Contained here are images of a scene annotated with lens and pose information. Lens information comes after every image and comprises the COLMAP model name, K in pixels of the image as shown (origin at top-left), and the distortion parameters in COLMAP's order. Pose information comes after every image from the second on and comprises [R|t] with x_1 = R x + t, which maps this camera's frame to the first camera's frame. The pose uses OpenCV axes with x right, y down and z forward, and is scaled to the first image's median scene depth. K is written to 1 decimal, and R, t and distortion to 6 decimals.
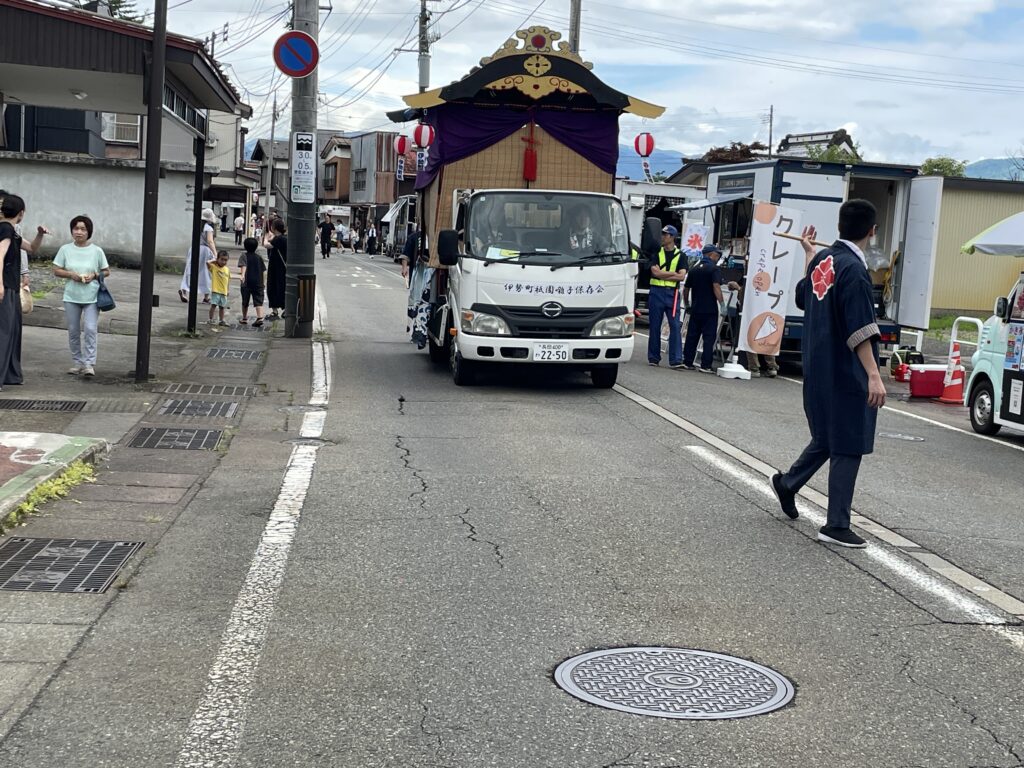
lens RADIAL K [[1526.8, 0, 523.2], [0, 1526.8, 396.4], [0, 0, 1]] dist [0.140475, -0.320661]
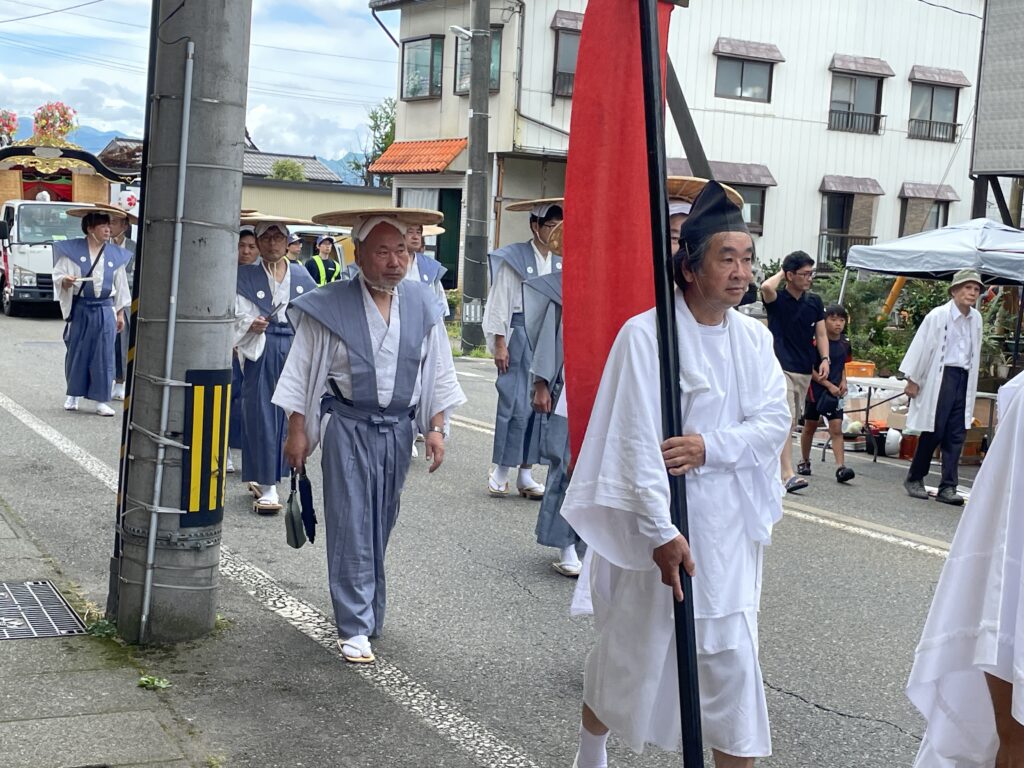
lens RADIAL K [[1528.0, 0, 516.7], [0, 1528.0, 405.4], [0, 0, 1]] dist [0.144159, -0.326192]
pose [[0.934308, -0.047830, 0.353244, -0.010592], [0.041341, 0.998809, 0.025898, 0.016488], [-0.354062, -0.009593, 0.935173, -0.174632]]
